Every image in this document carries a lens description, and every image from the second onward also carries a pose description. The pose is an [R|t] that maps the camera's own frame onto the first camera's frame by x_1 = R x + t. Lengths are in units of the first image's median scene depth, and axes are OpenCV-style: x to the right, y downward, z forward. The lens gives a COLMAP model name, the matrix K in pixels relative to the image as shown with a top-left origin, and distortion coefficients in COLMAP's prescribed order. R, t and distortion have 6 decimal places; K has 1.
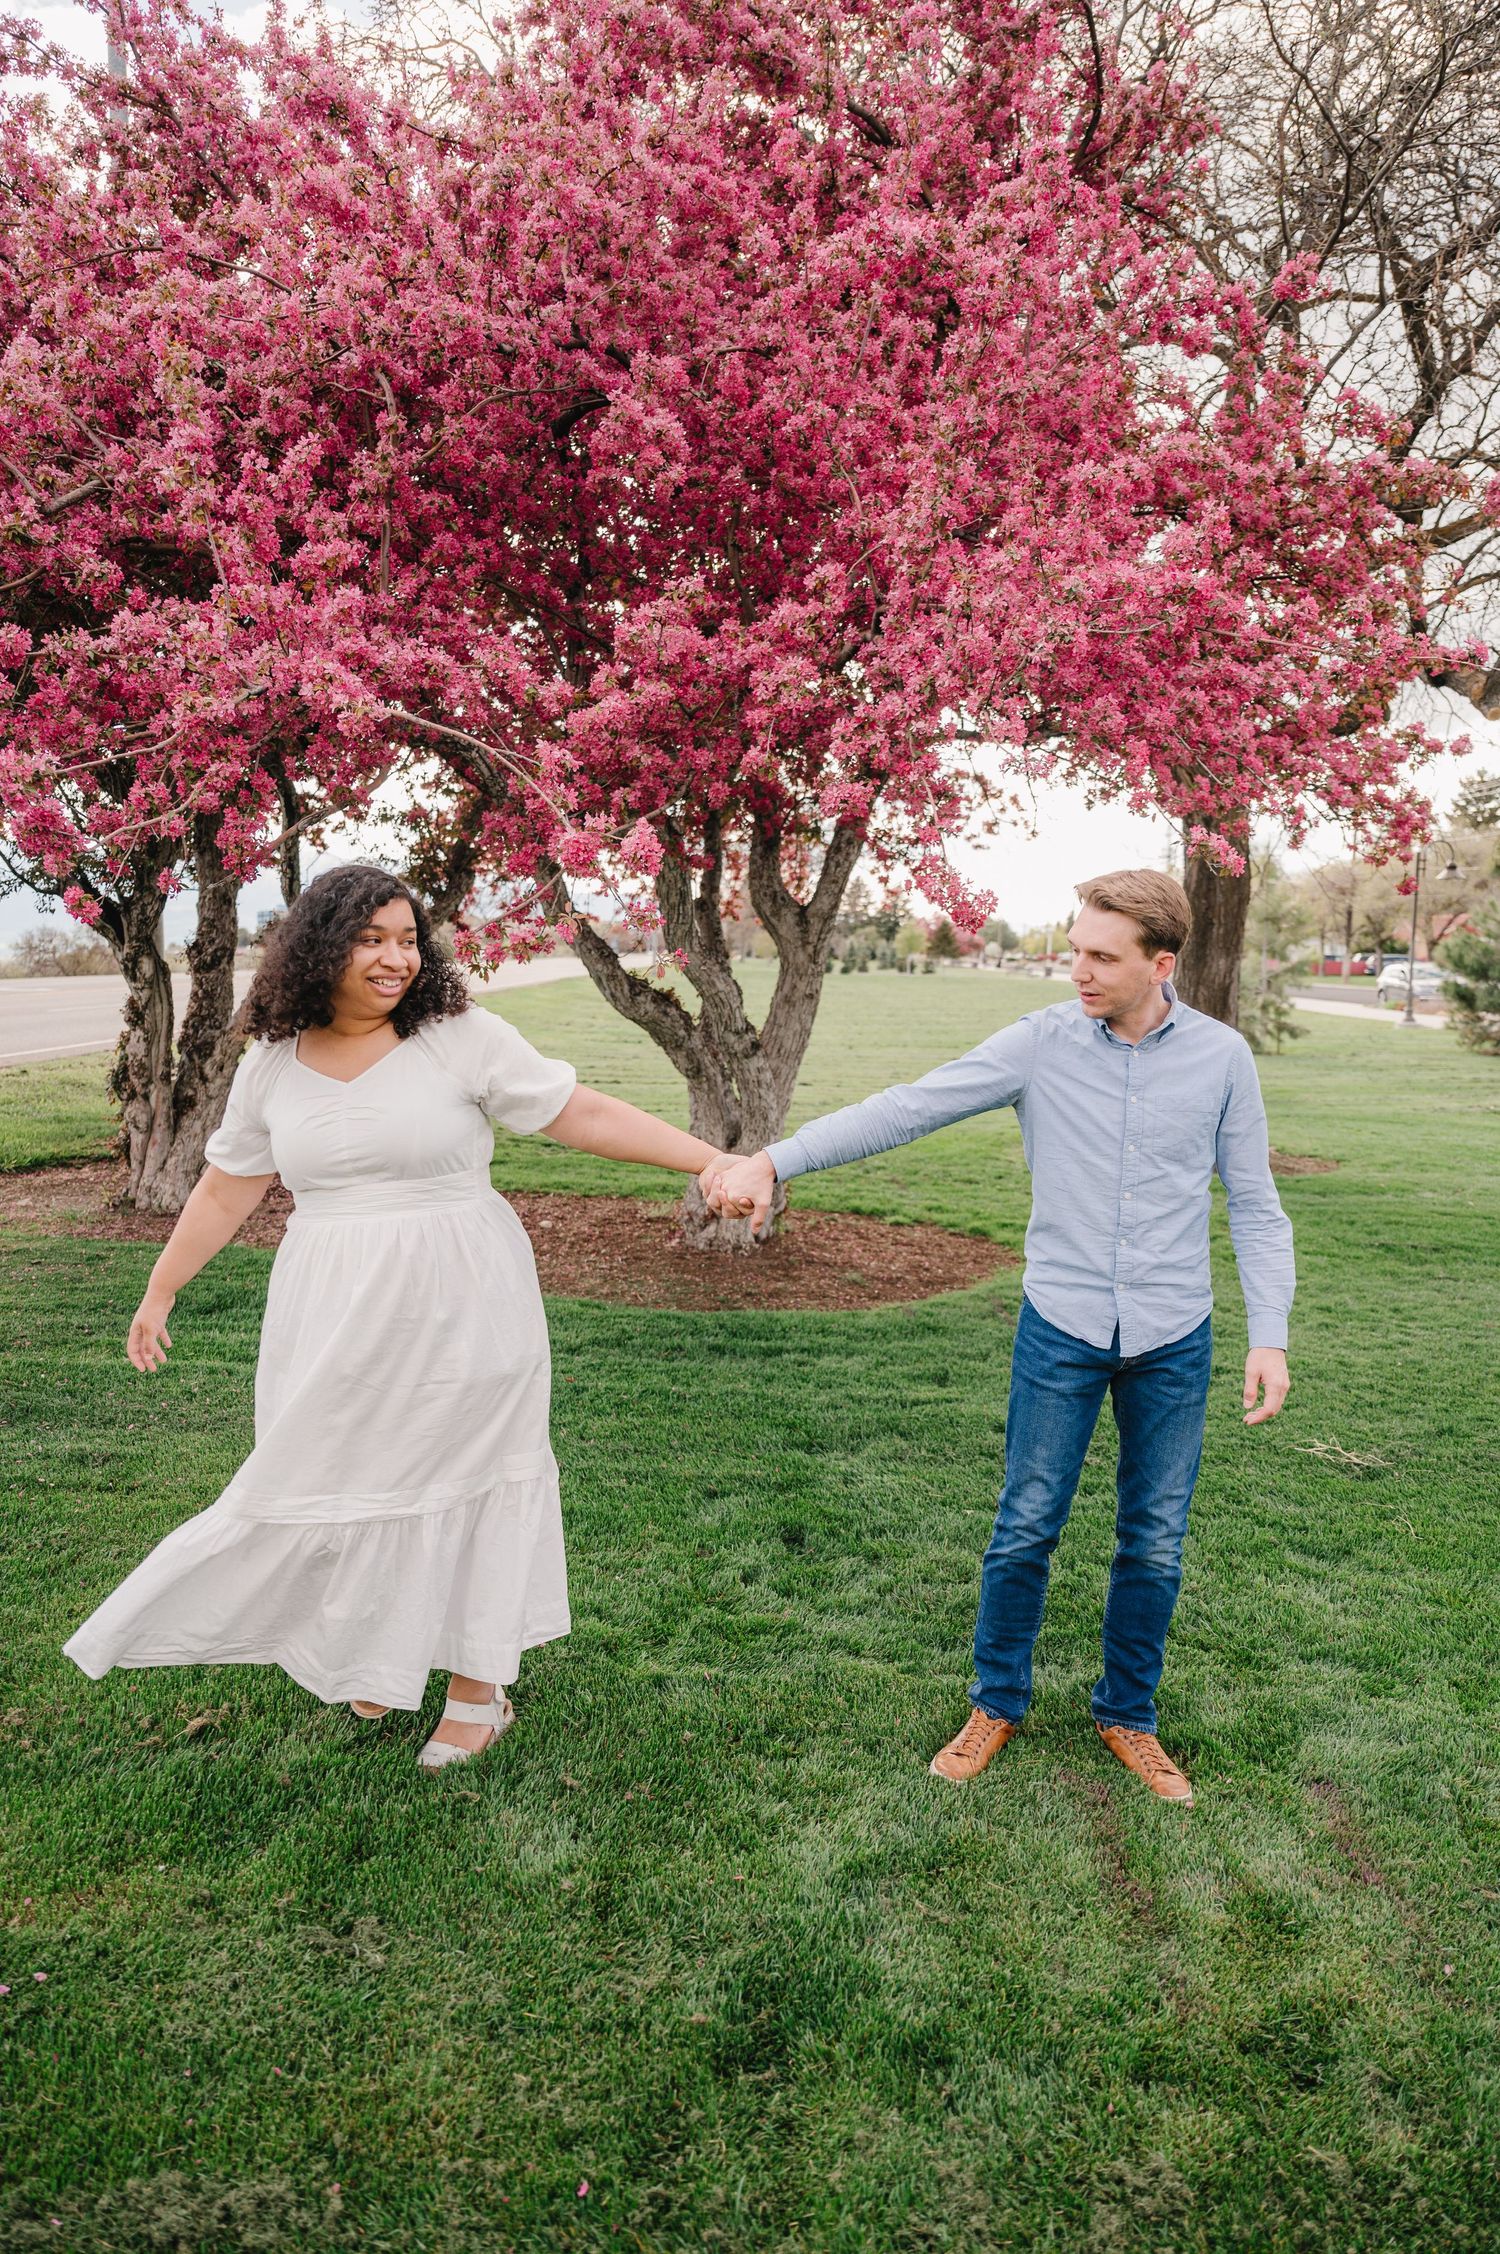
lens RADIAL K [[1508.6, 0, 741.1], [0, 1508.6, 1139.9], [0, 0, 1]] dist [0.011921, -0.011358]
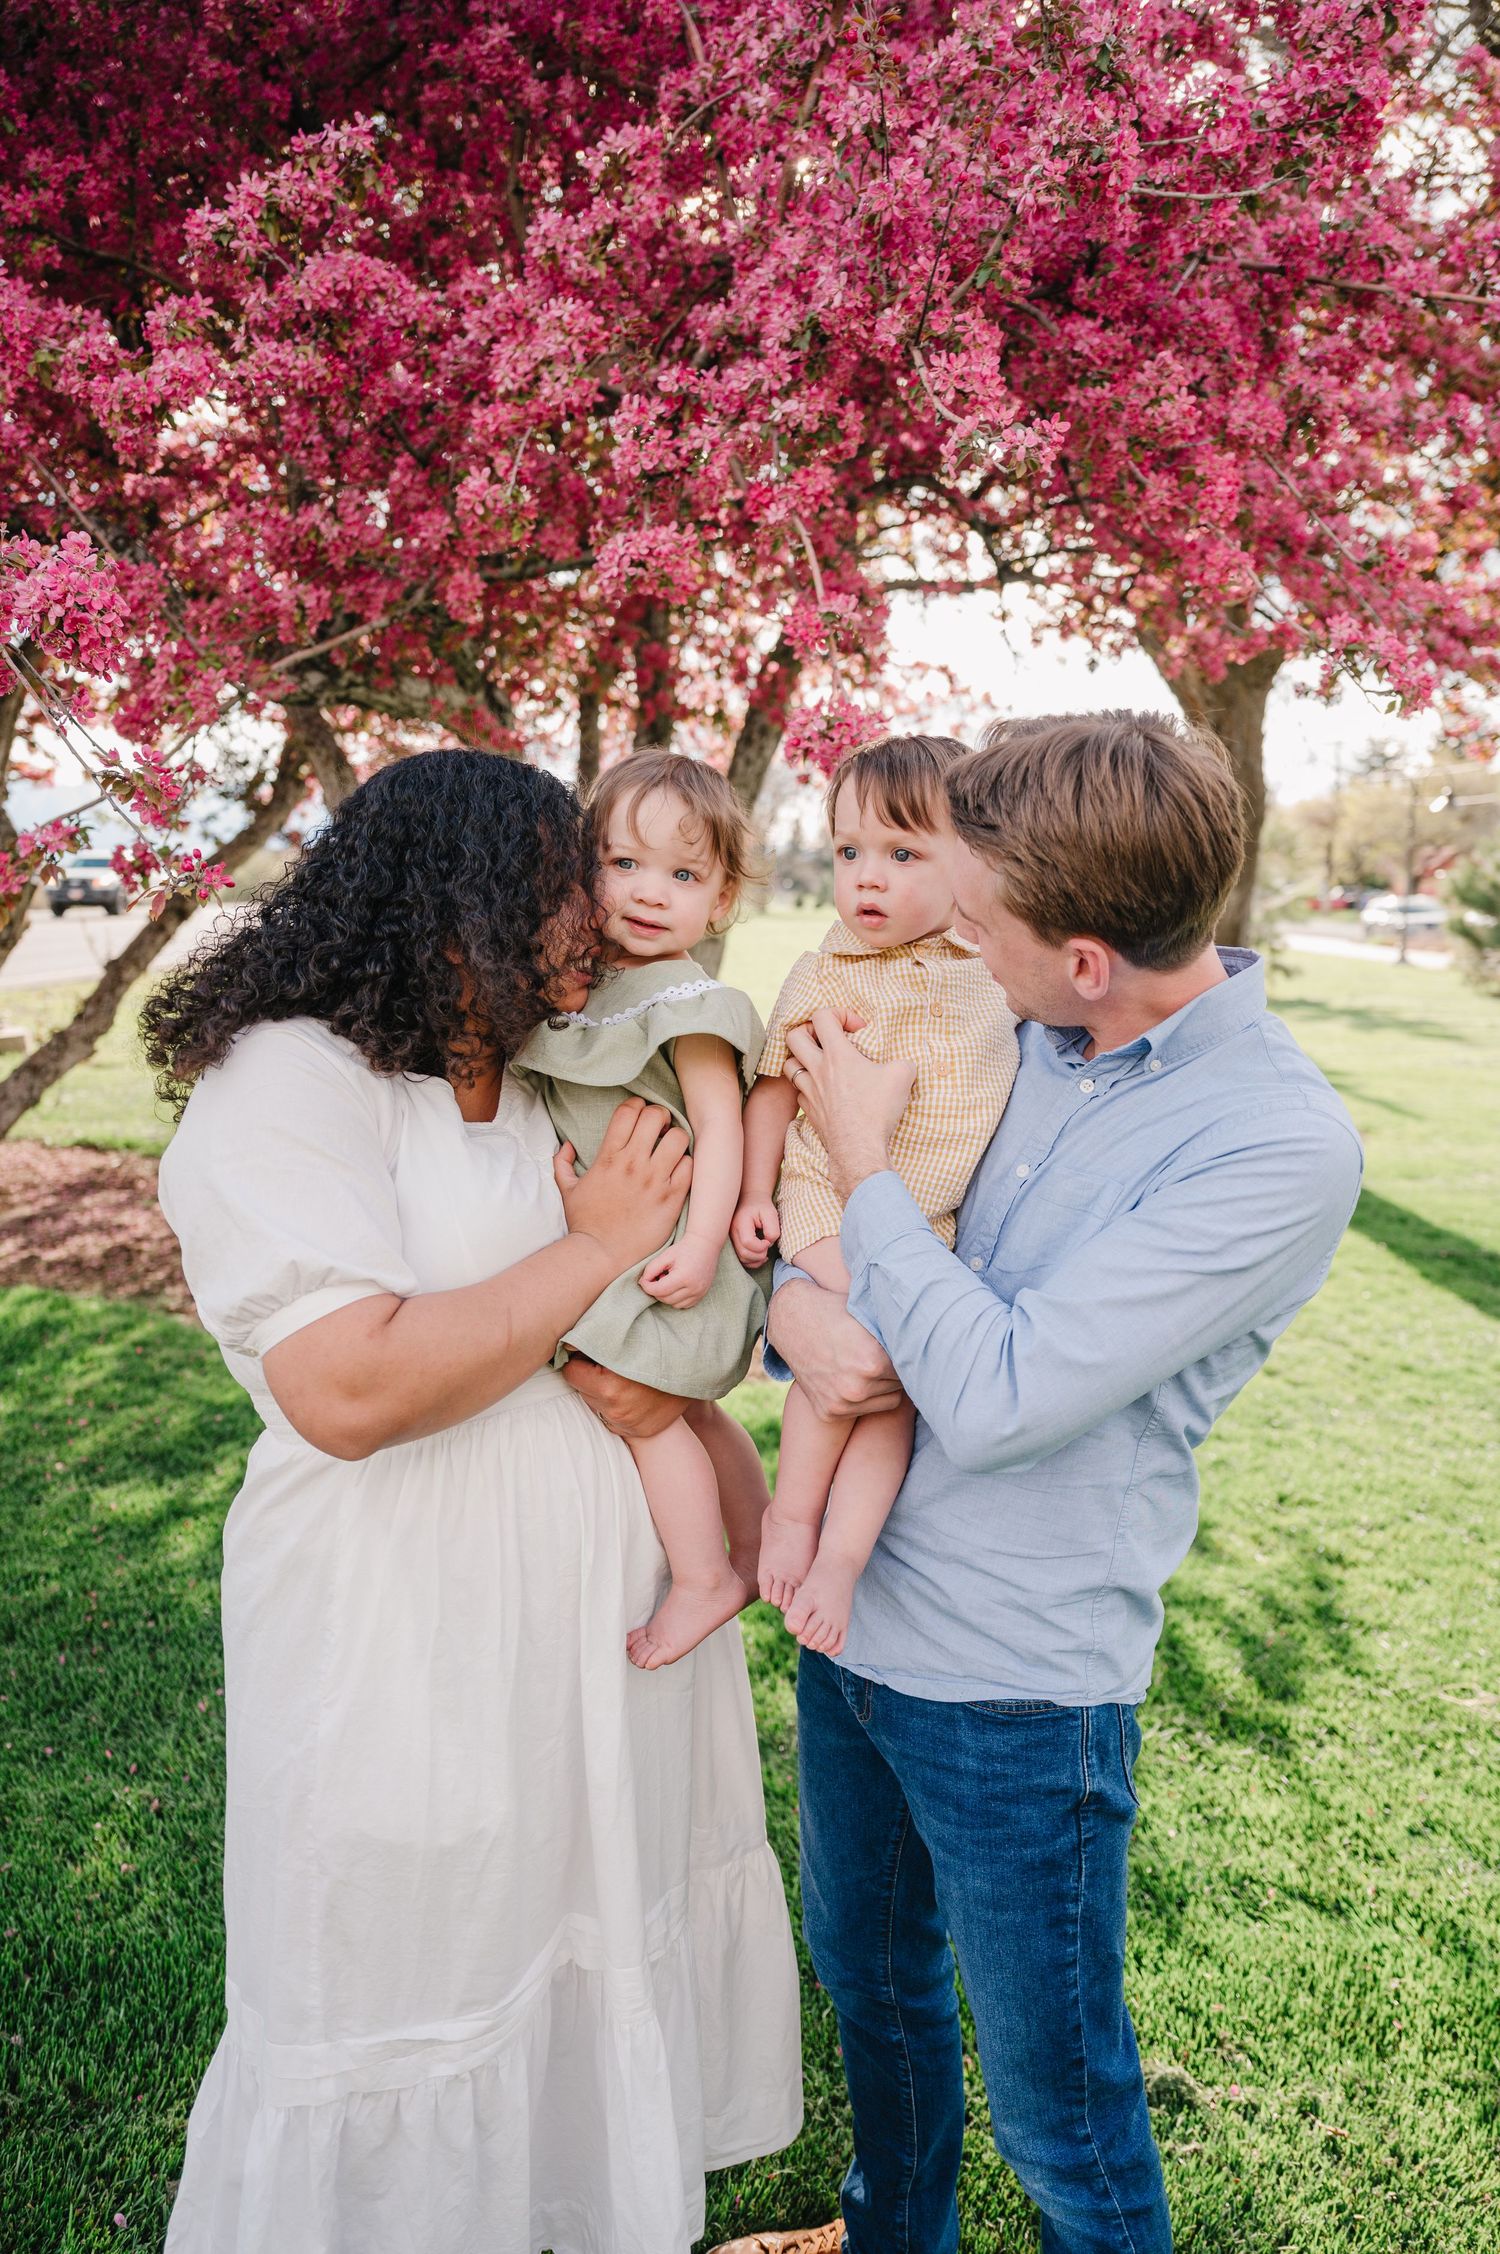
lens RADIAL K [[1508.6, 0, 715.1], [0, 1508.6, 1165.3], [0, 0, 1]] dist [0.011921, -0.011358]
pose [[0.999996, -0.001962, 0.001892, 0.080014], [0.001849, 0.998319, 0.057935, -0.046728], [-0.002002, -0.057931, 0.998319, 0.421304]]
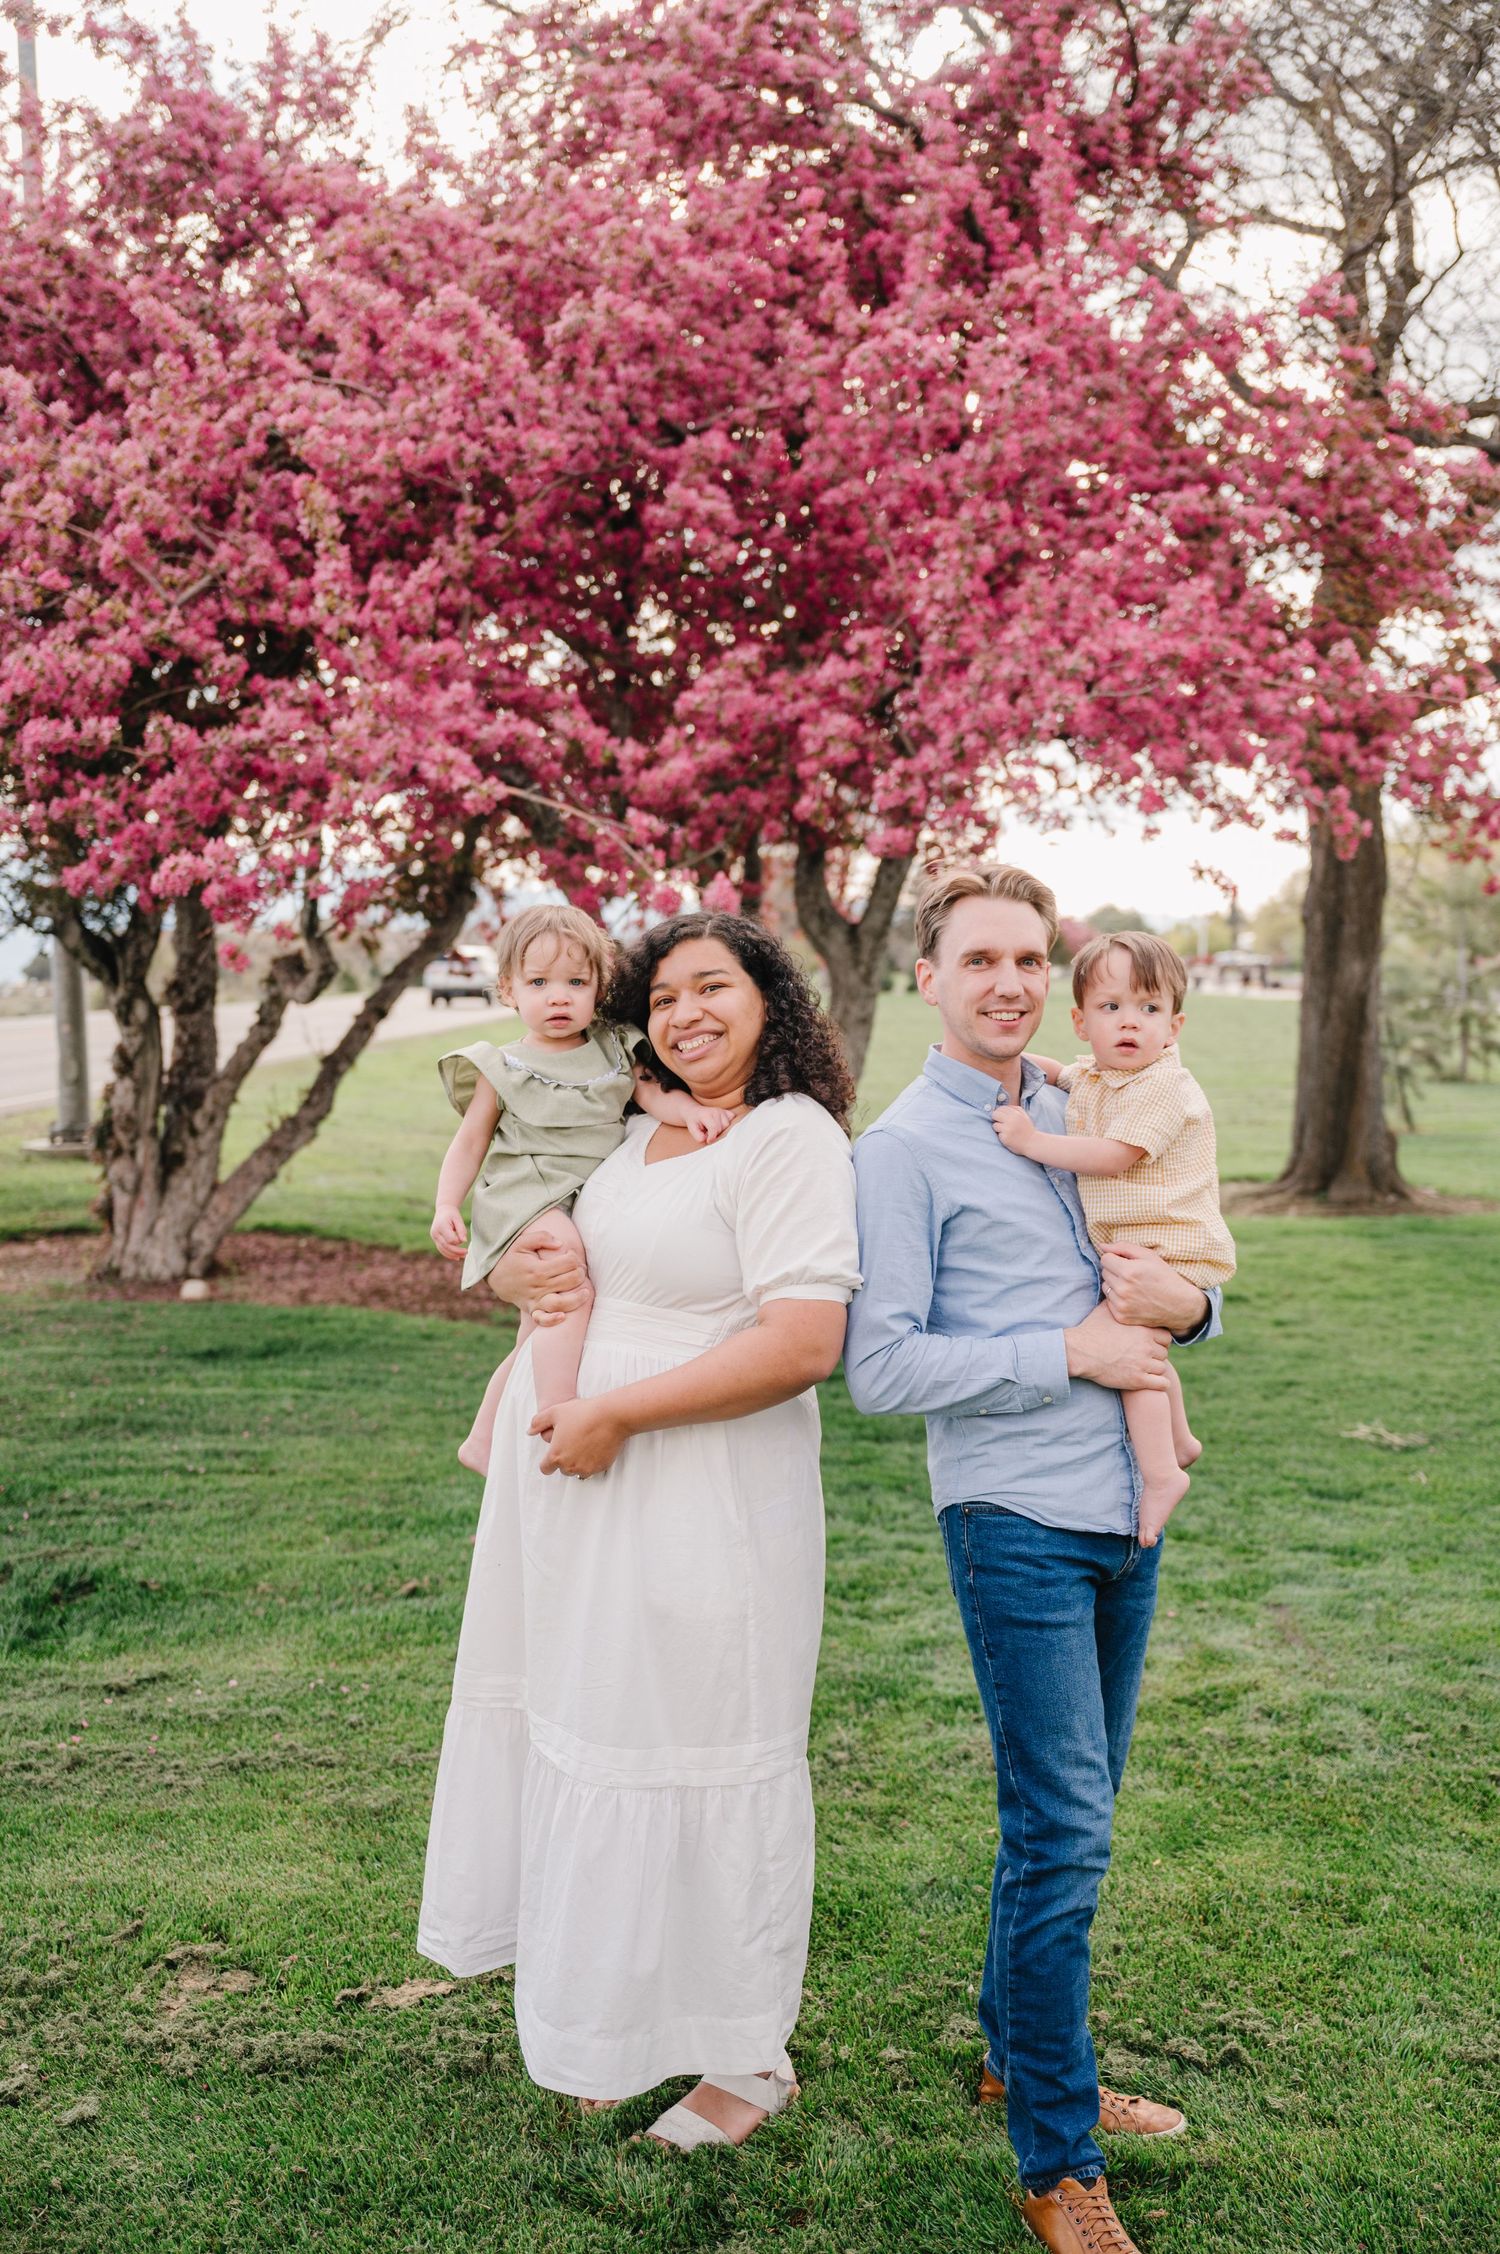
lens RADIAL K [[2197.6, 0, 742.2], [0, 2197.6, 1116.7], [0, 0, 1]] dist [0.034974, 0.000000]
pose [[0.999481, -0.030213, -0.011159, -0.025303], [0.029551, 0.998031, -0.055328, 0.059447], [0.012808, 0.054970, 0.998406, -0.557787]]
